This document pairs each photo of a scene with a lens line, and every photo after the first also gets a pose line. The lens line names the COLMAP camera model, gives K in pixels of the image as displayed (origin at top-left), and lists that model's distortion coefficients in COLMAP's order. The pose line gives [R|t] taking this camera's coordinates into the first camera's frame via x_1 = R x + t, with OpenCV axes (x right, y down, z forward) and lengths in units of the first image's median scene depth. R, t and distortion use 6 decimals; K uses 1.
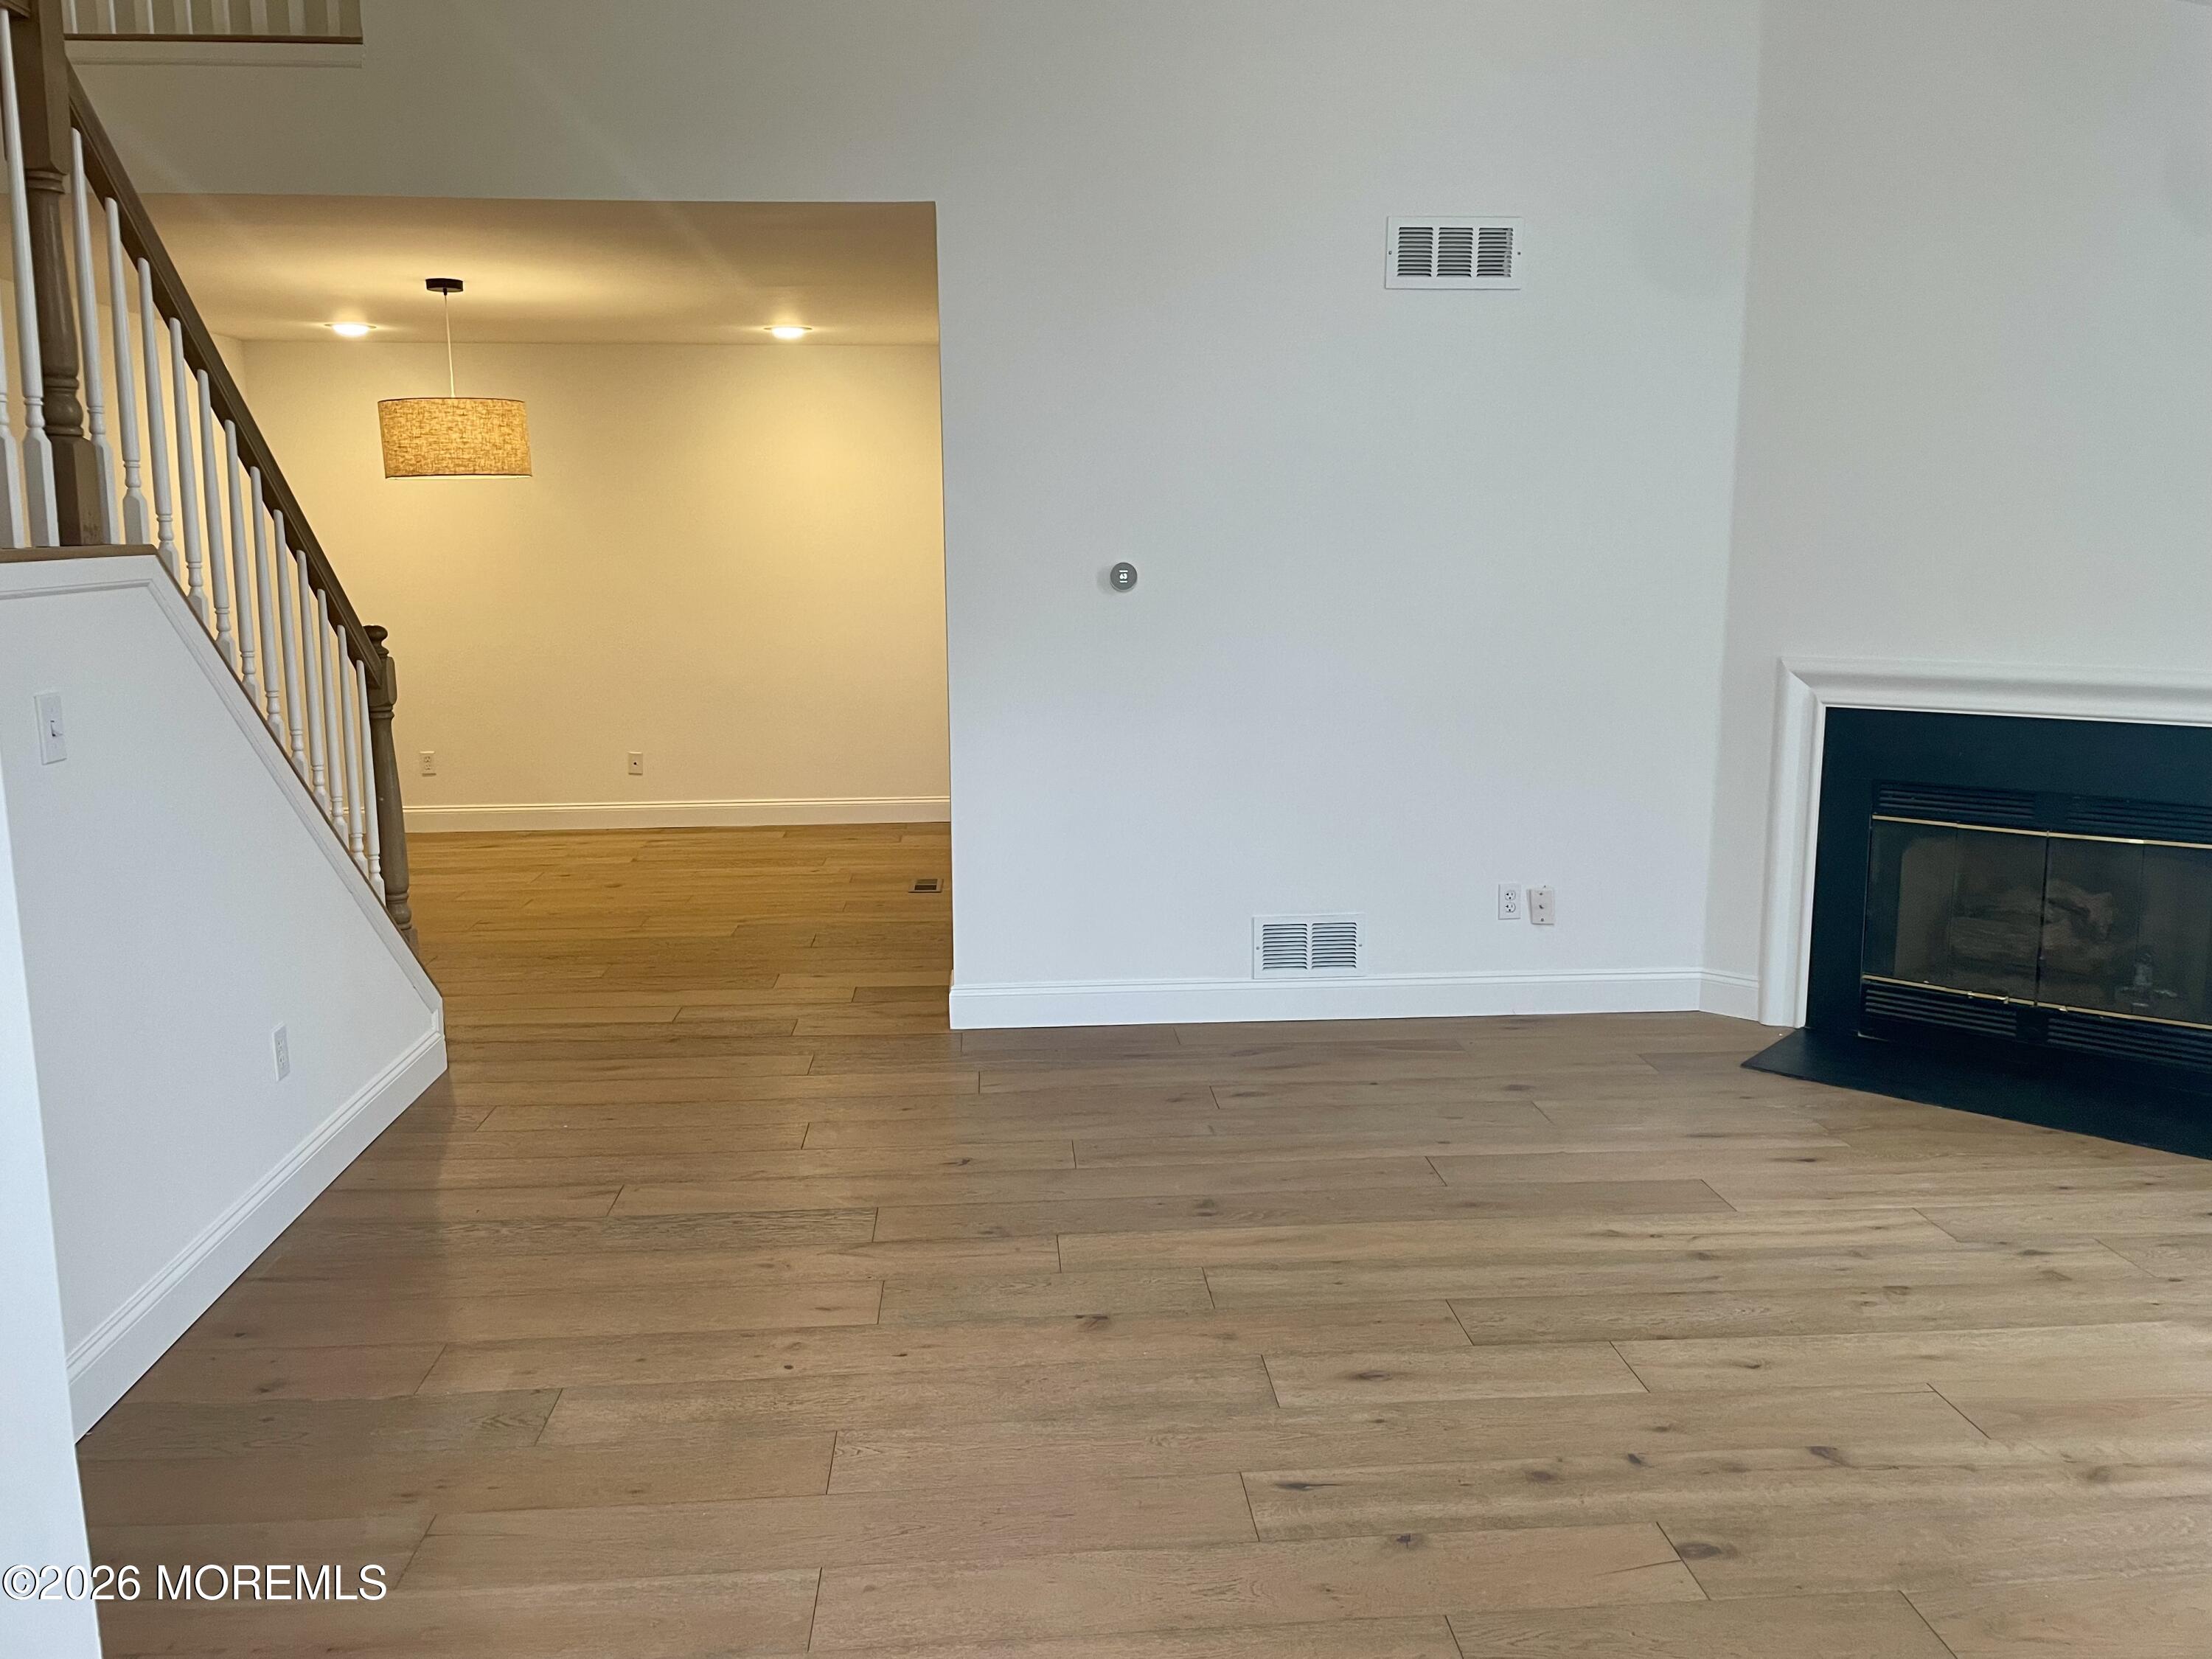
lens RADIAL K [[1670.1, 0, 1113.1], [0, 1670.1, 805.1], [0, 0, 1]] dist [0.100437, -0.126908]
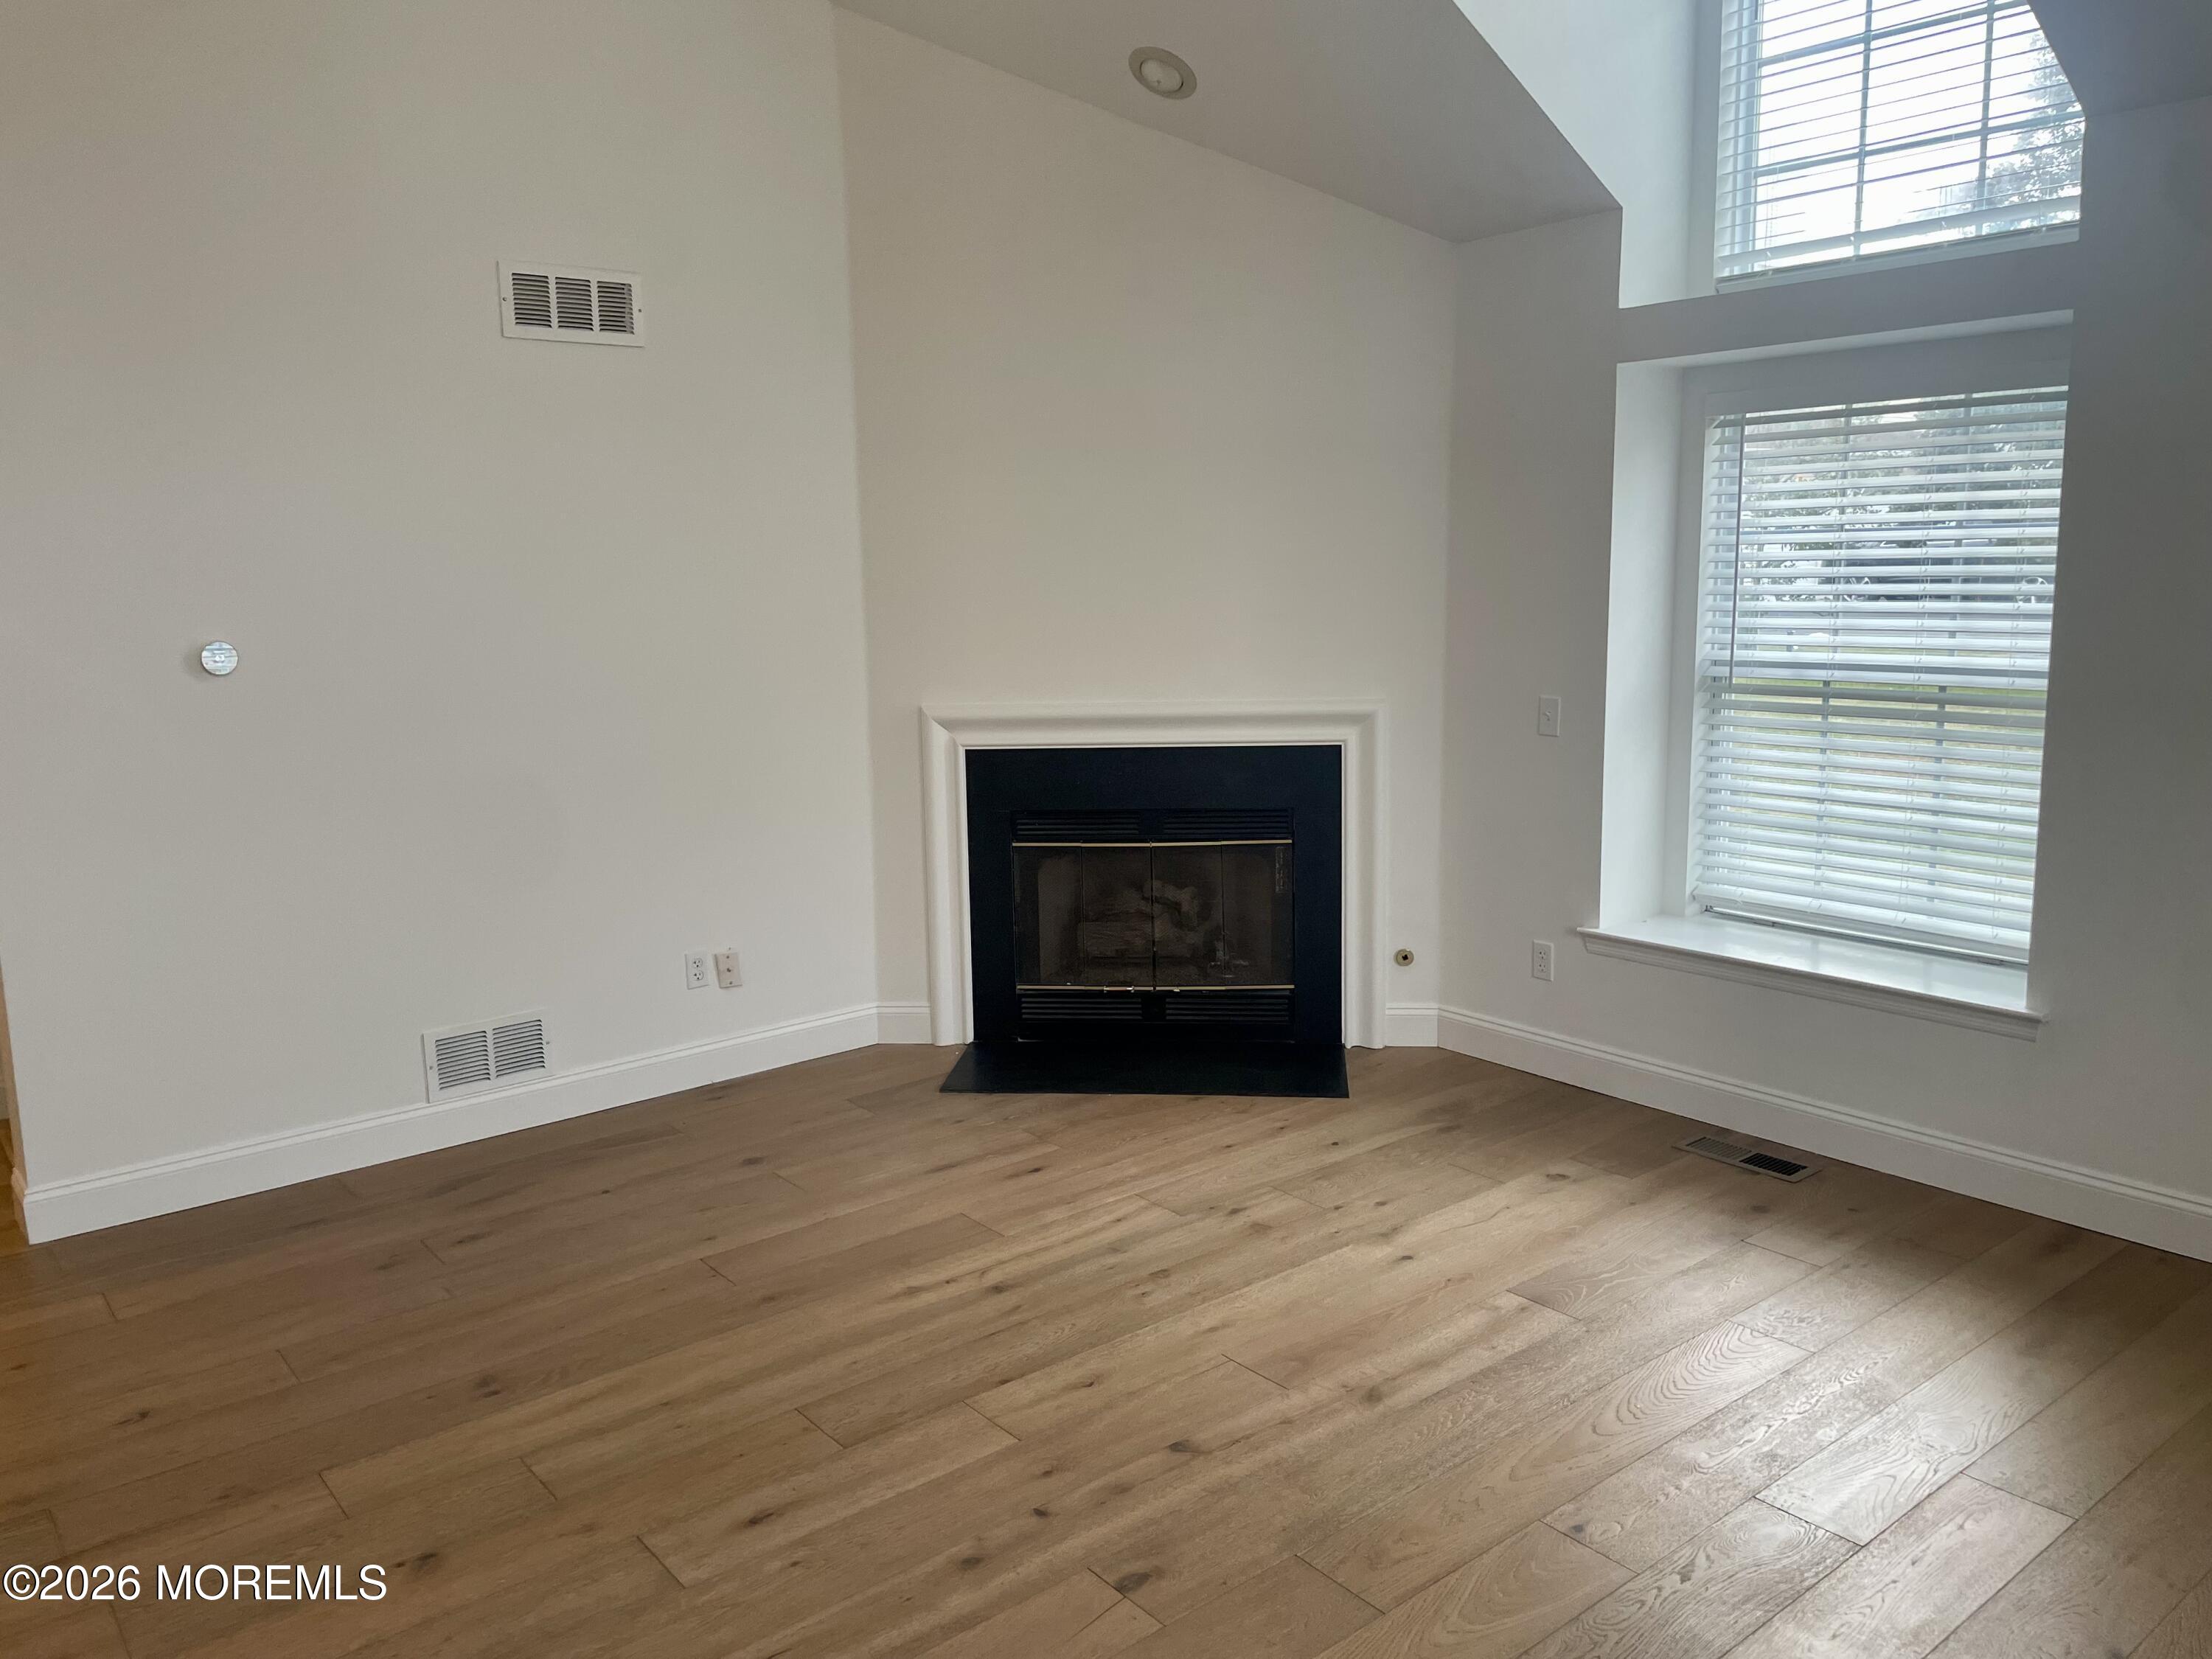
lens RADIAL K [[1670.1, 0, 1113.1], [0, 1670.1, 805.1], [0, 0, 1]] dist [0.100437, -0.126908]
pose [[0.823473, -0.099842, 0.558502, -0.145645], [0.104822, 0.994221, 0.023180, -0.050225], [-0.557589, 0.039455, 0.829179, 0.070208]]
